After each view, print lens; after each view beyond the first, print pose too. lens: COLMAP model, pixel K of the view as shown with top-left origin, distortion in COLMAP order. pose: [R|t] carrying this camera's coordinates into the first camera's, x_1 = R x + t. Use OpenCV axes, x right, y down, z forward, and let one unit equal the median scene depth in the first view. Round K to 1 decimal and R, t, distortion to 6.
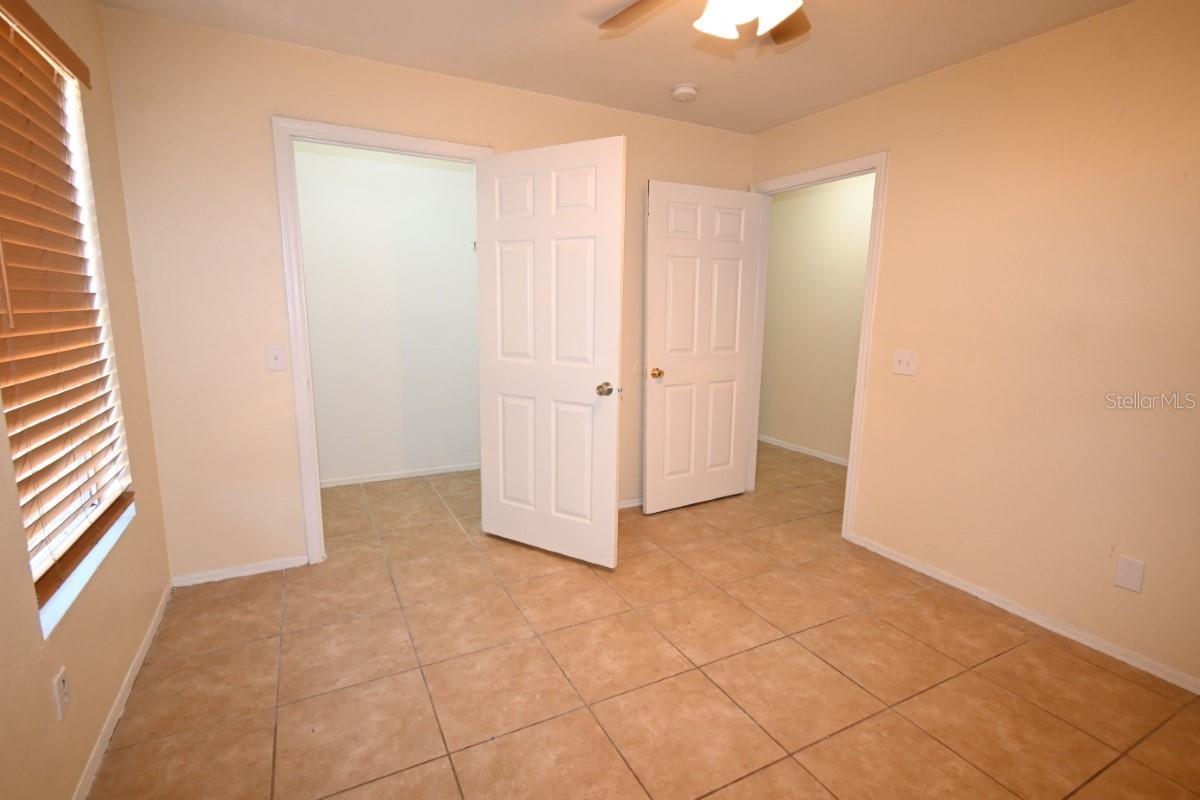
lens RADIAL K [[567.8, 0, 597.2], [0, 567.8, 400.9], [0, 0, 1]] dist [0.003494, -0.000781]
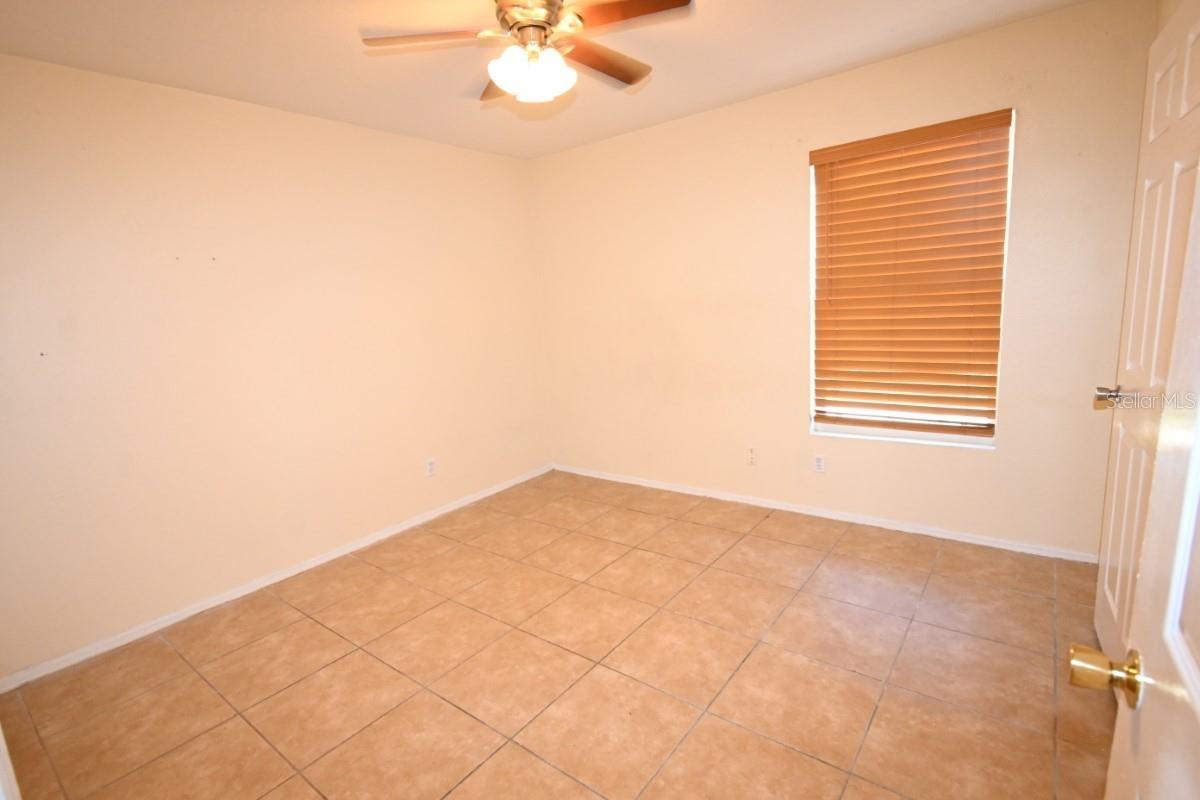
lens RADIAL K [[567.8, 0, 600.5], [0, 567.8, 398.0], [0, 0, 1]] dist [0.003494, -0.000781]
pose [[-0.904603, 0.118807, -0.409364, 0.530011], [-0.022032, 0.946056, 0.323252, -0.315112], [0.425686, 0.301434, -0.853188, 1.714014]]
